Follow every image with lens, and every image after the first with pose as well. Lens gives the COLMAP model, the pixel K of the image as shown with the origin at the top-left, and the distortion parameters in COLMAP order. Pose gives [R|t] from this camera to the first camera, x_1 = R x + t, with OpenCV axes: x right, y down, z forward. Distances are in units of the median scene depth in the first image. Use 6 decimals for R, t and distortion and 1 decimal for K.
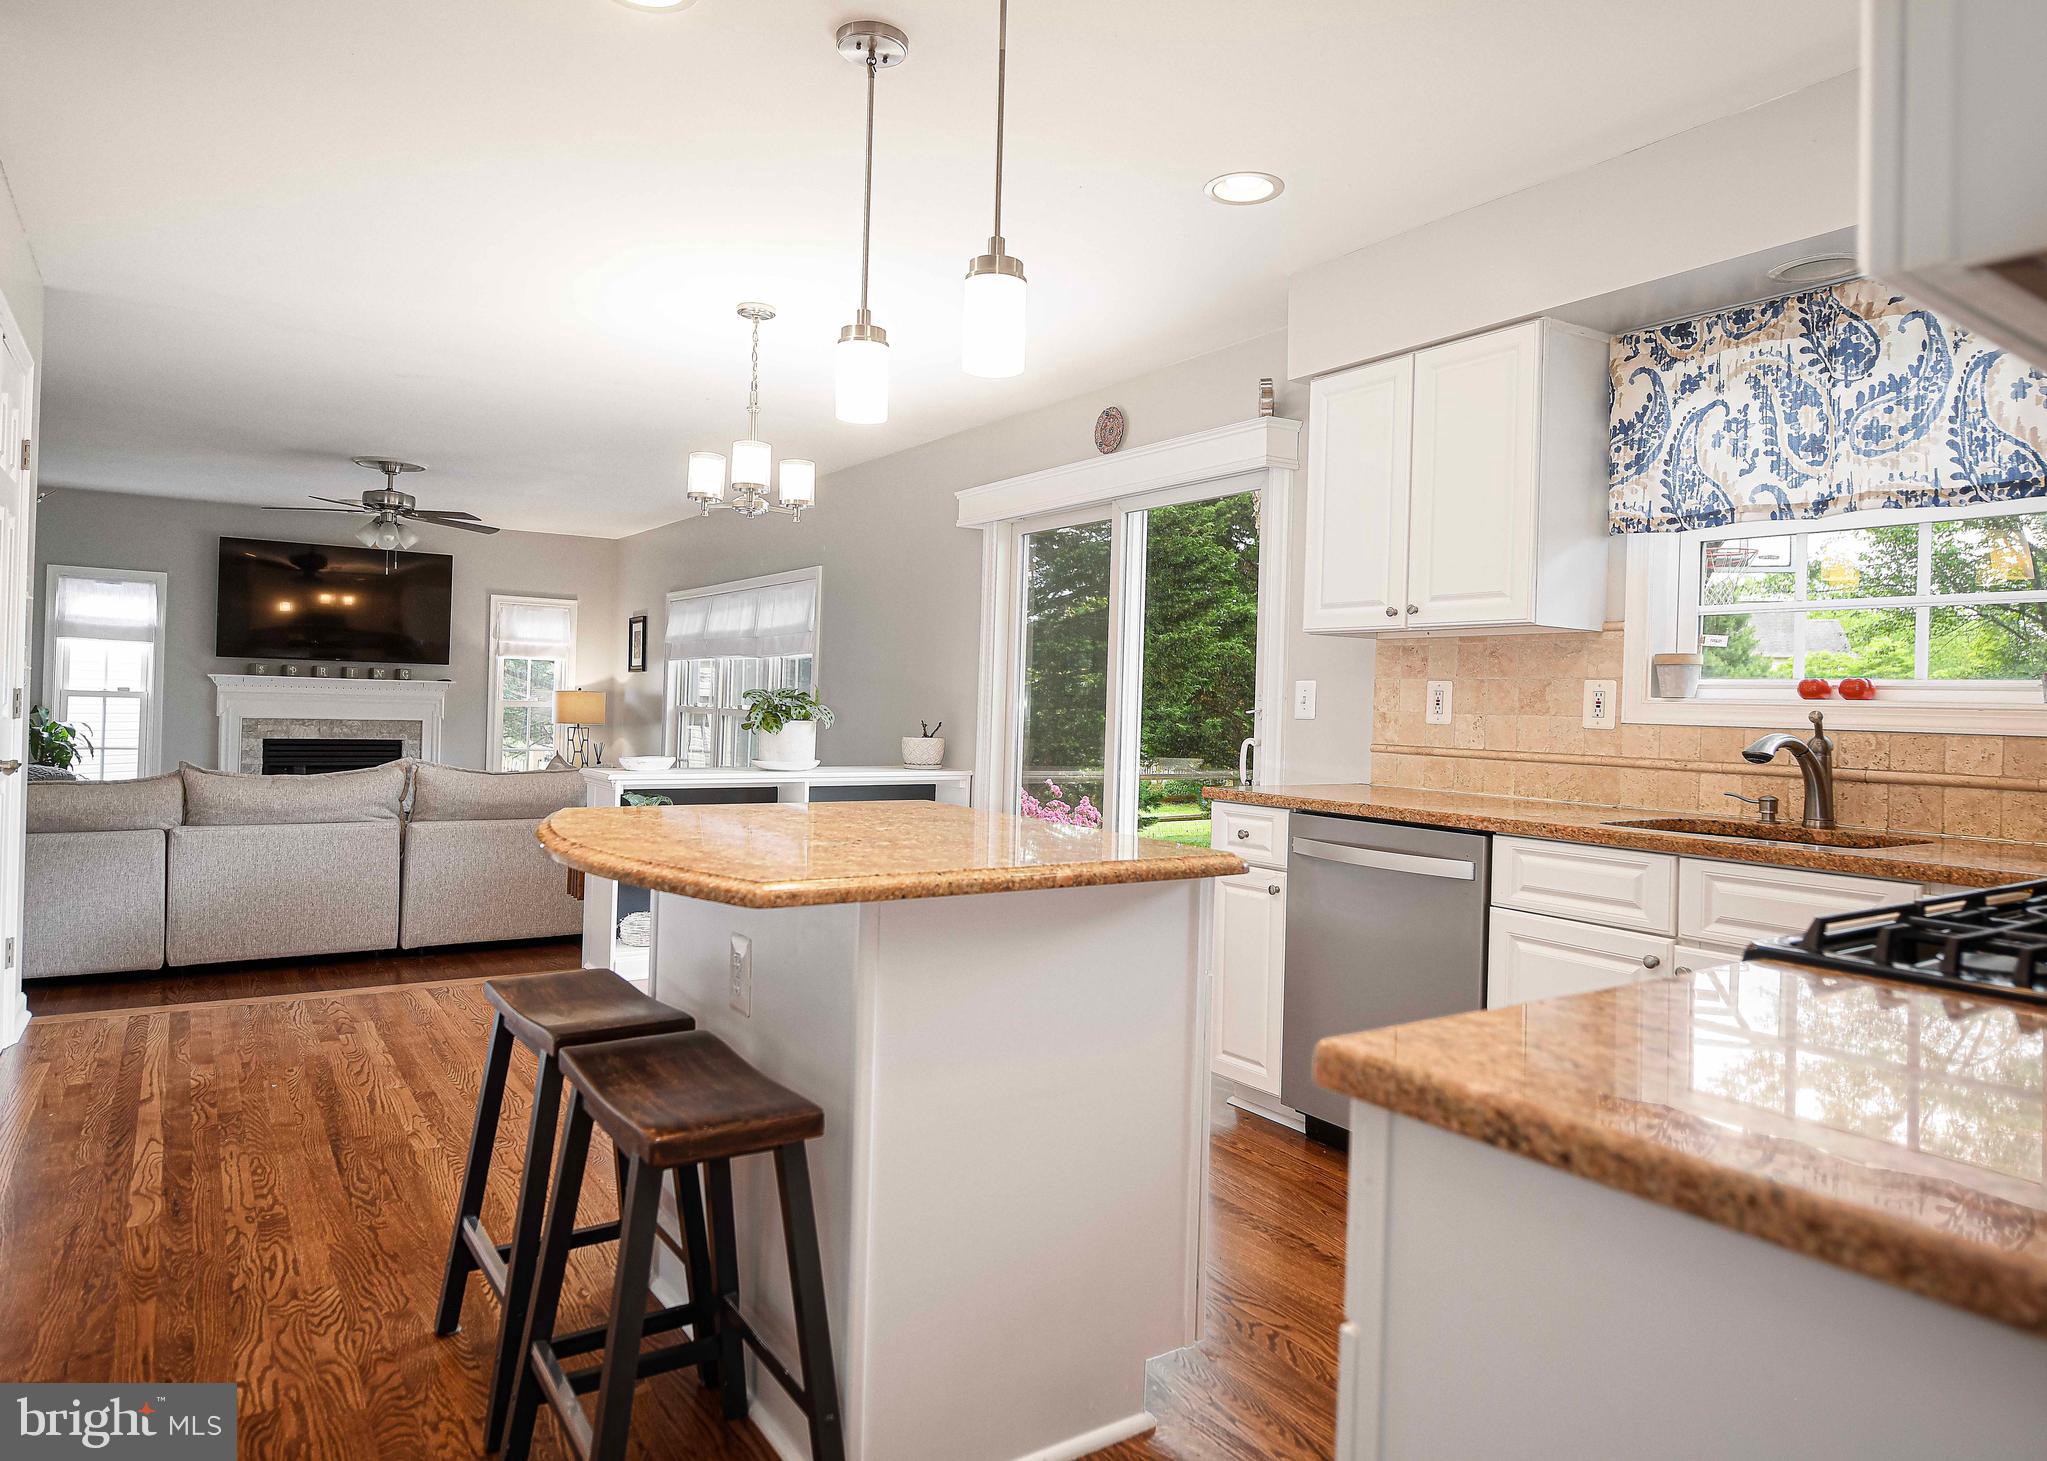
lens RADIAL K [[1246.3, 0, 1028.4], [0, 1246.3, 698.3], [0, 0, 1]] dist [-0.004037, -0.001175]
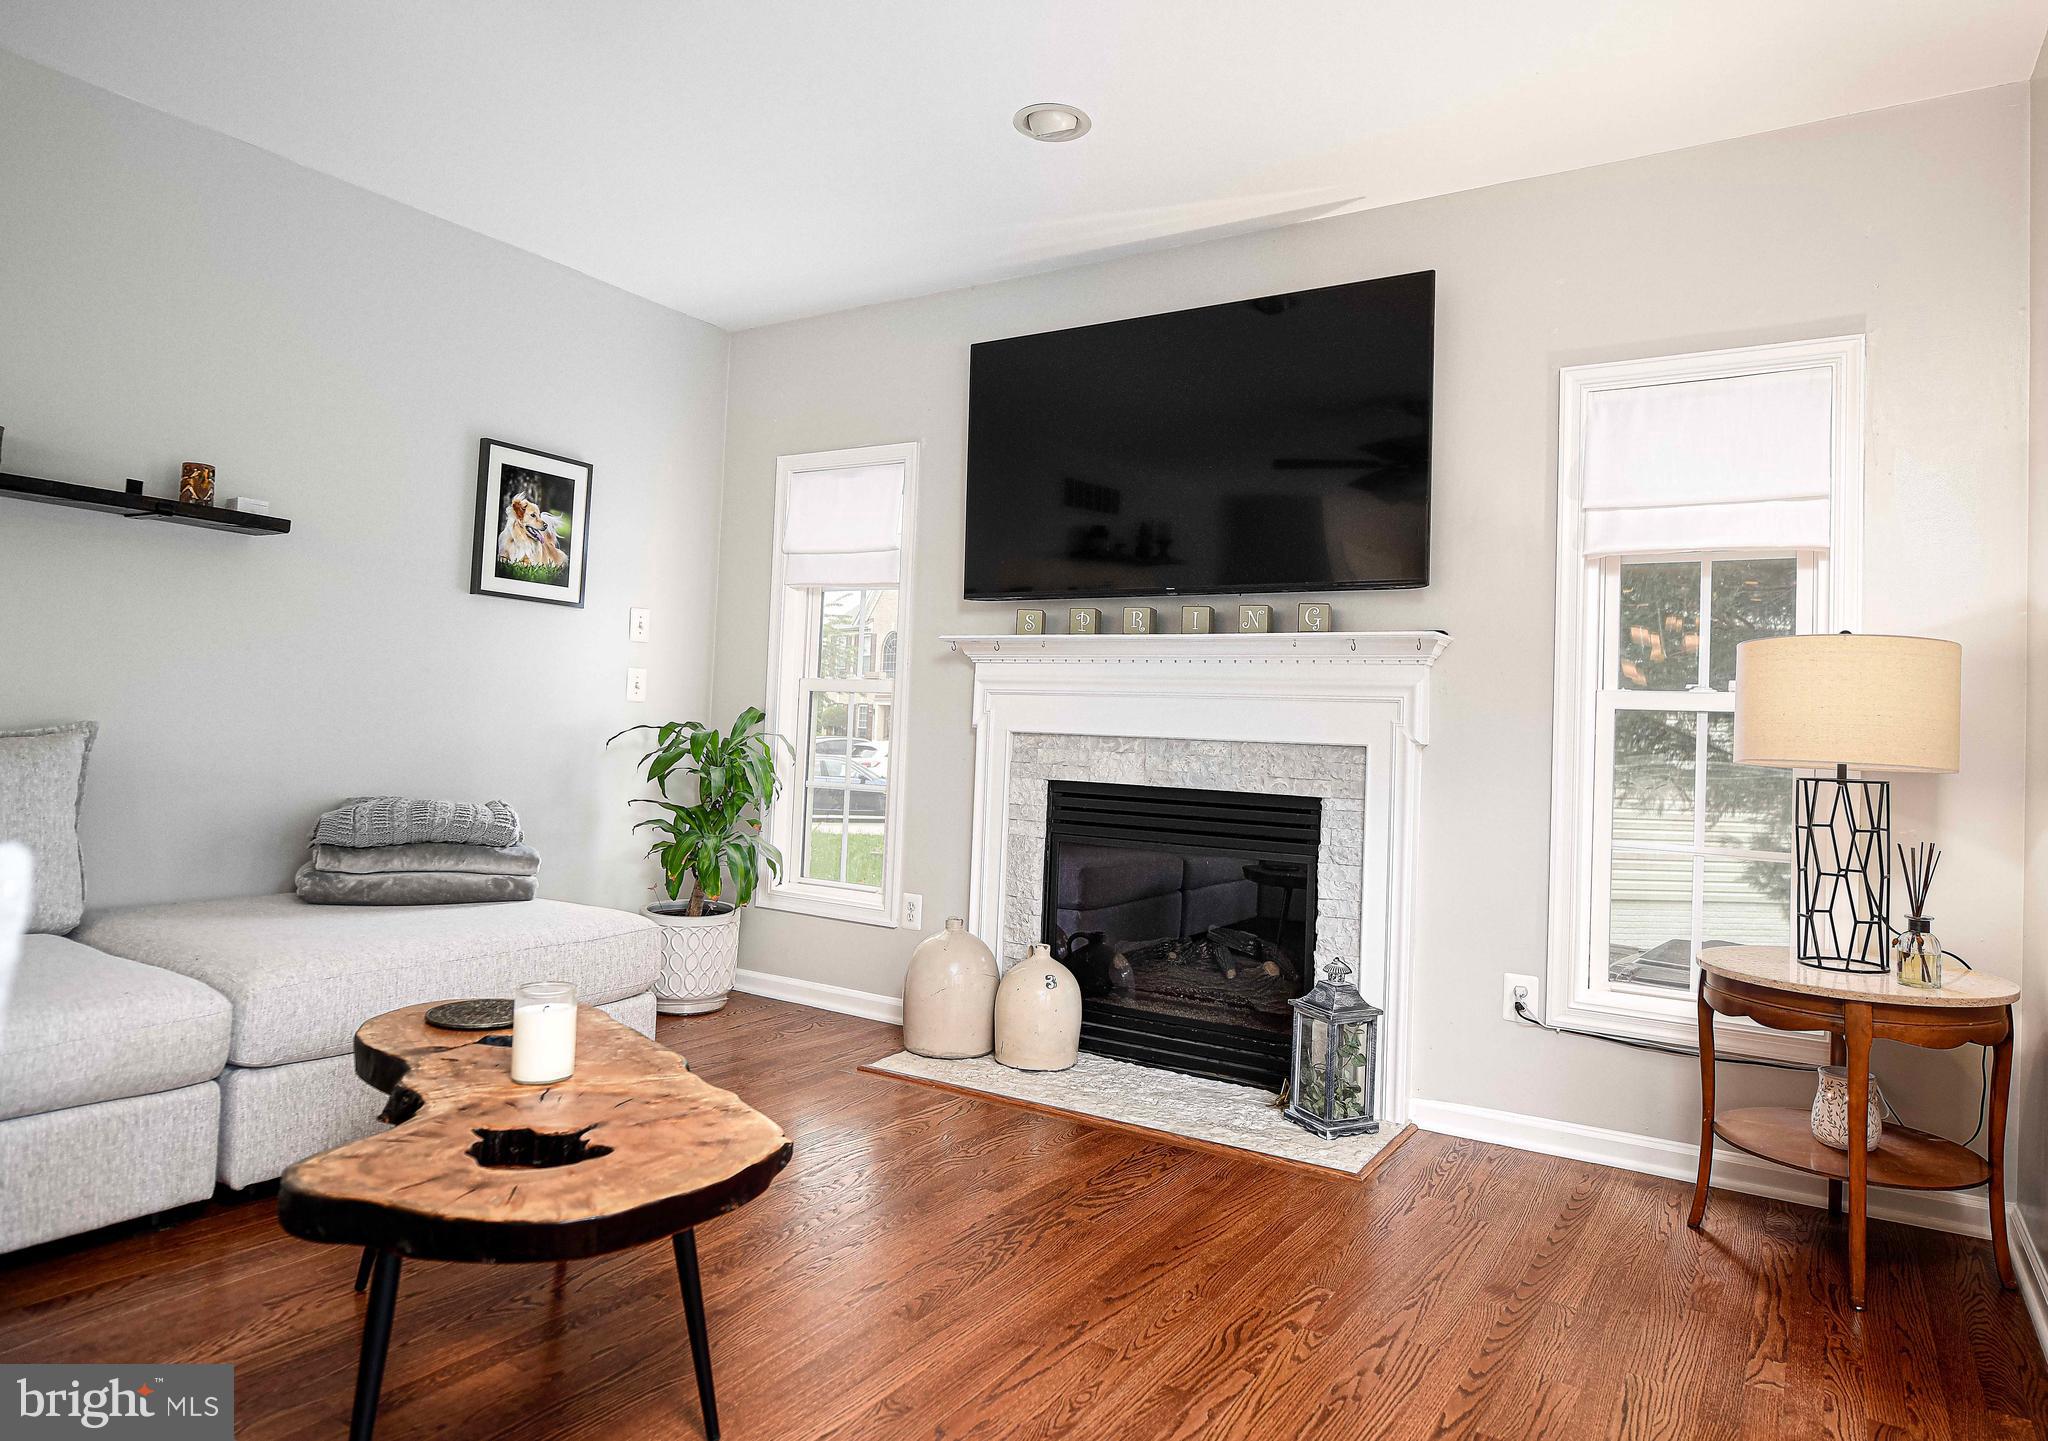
lens RADIAL K [[1246.9, 0, 1036.5], [0, 1246.9, 700.0], [0, 0, 1]] dist [-0.004037, -0.001175]
pose [[0.411039, -0.034510, -0.910965, -0.470339], [-0.025499, 0.998457, -0.049330, 0.058119], [0.911261, 0.043505, 0.409524, 1.822620]]
